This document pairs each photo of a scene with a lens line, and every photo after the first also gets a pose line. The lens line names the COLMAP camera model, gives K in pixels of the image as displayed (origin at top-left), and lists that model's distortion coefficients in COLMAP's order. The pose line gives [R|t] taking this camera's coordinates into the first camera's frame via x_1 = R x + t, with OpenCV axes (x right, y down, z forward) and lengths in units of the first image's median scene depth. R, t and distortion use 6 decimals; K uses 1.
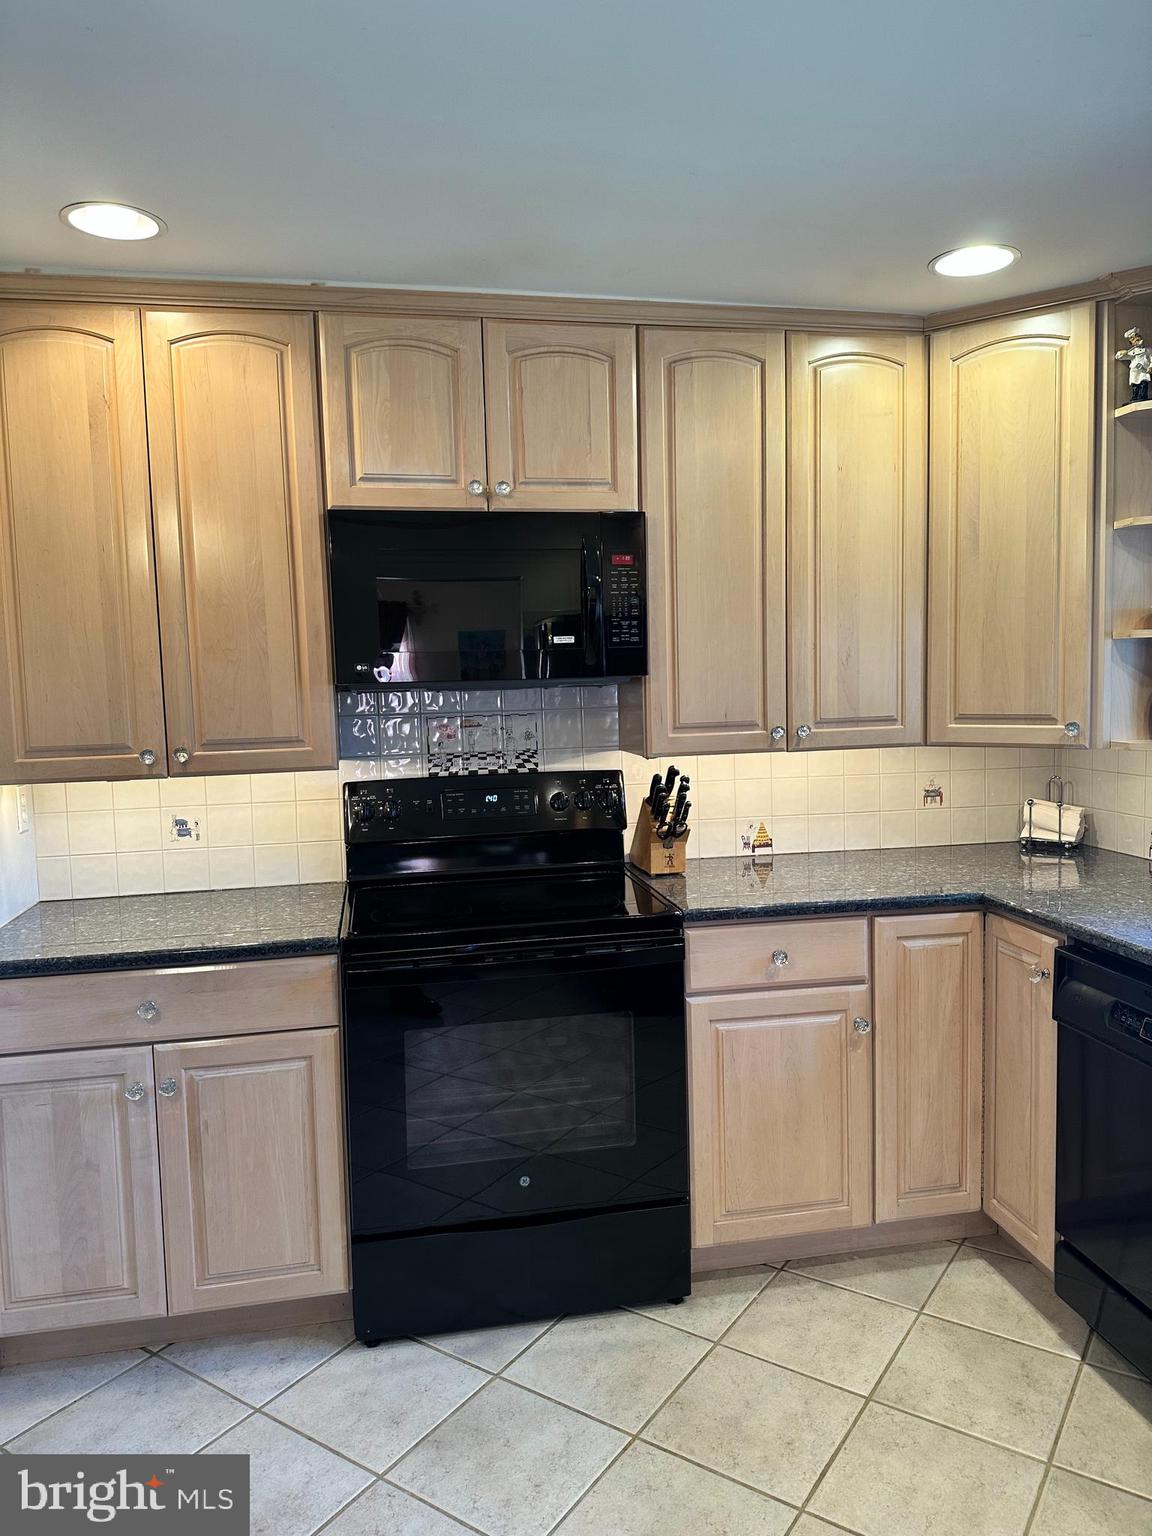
lens RADIAL K [[1066.2, 0, 583.4], [0, 1066.2, 761.5], [0, 0, 1]] dist [0.085118, -0.112512]
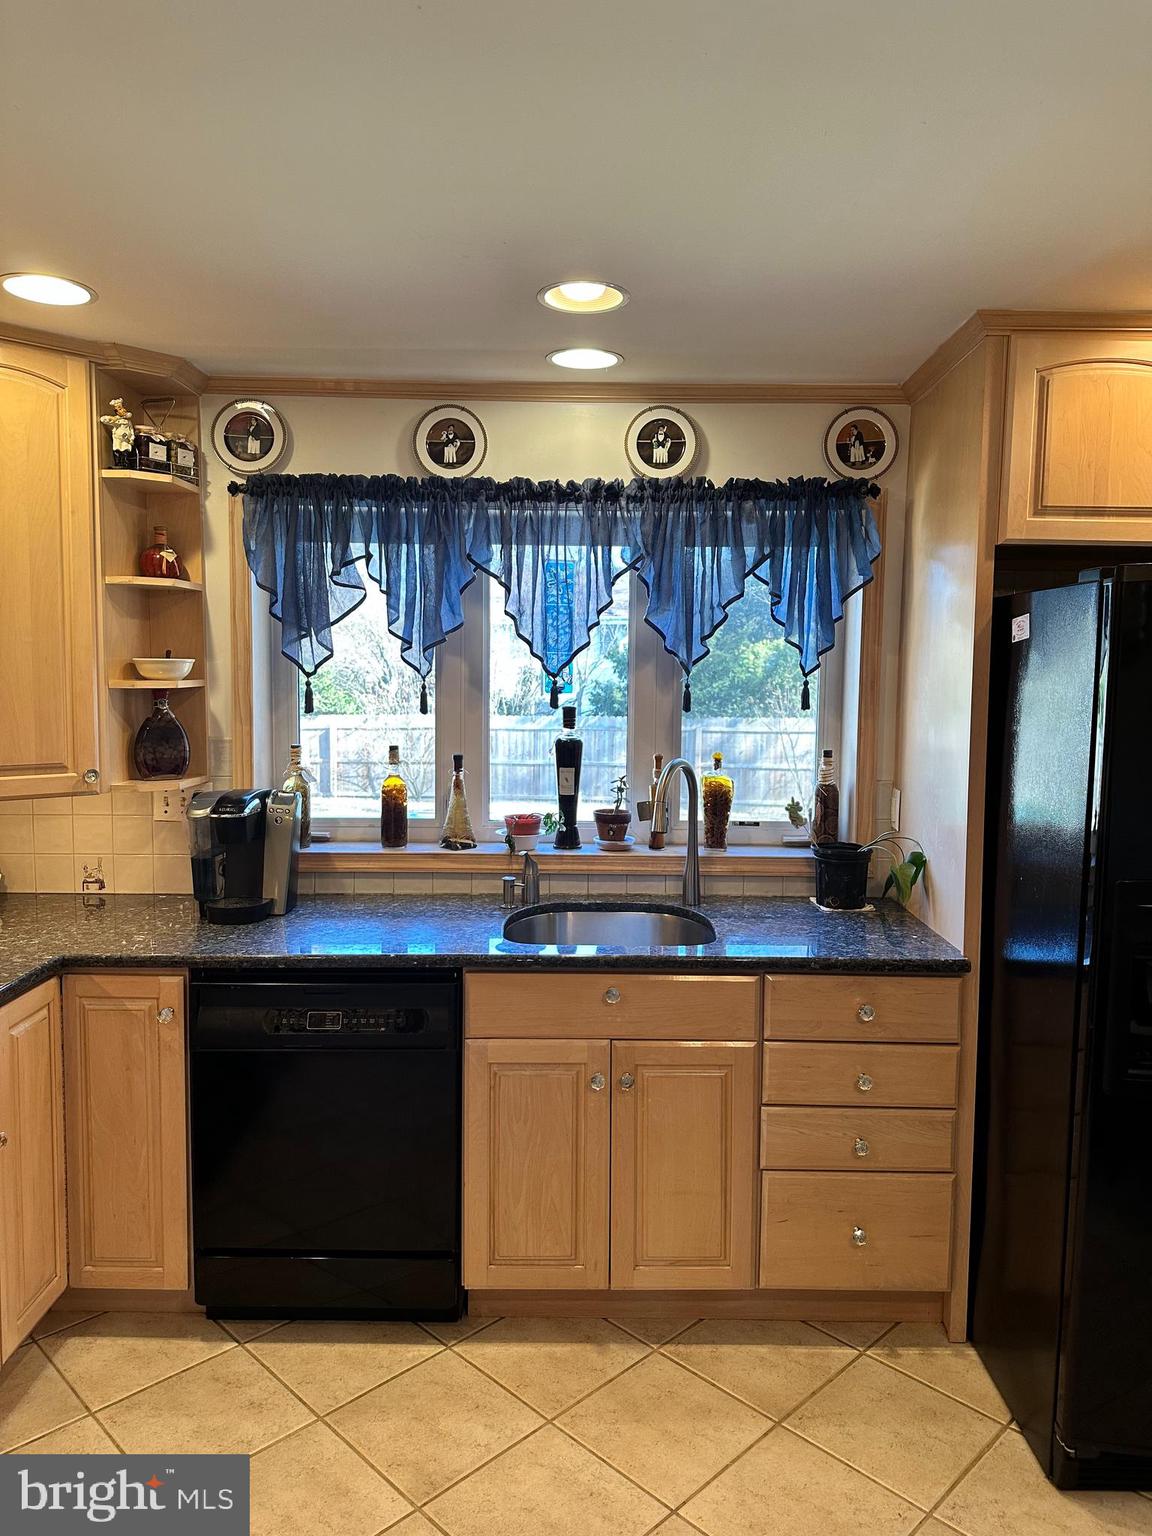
lens RADIAL K [[1066.2, 0, 583.4], [0, 1066.2, 761.5], [0, 0, 1]] dist [0.085118, -0.112512]
pose [[0.192050, -0.059191, 0.979599, -0.460666], [0.066696, 0.996659, 0.047146, -0.061822], [-0.979116, 0.056281, 0.195356, 0.355366]]
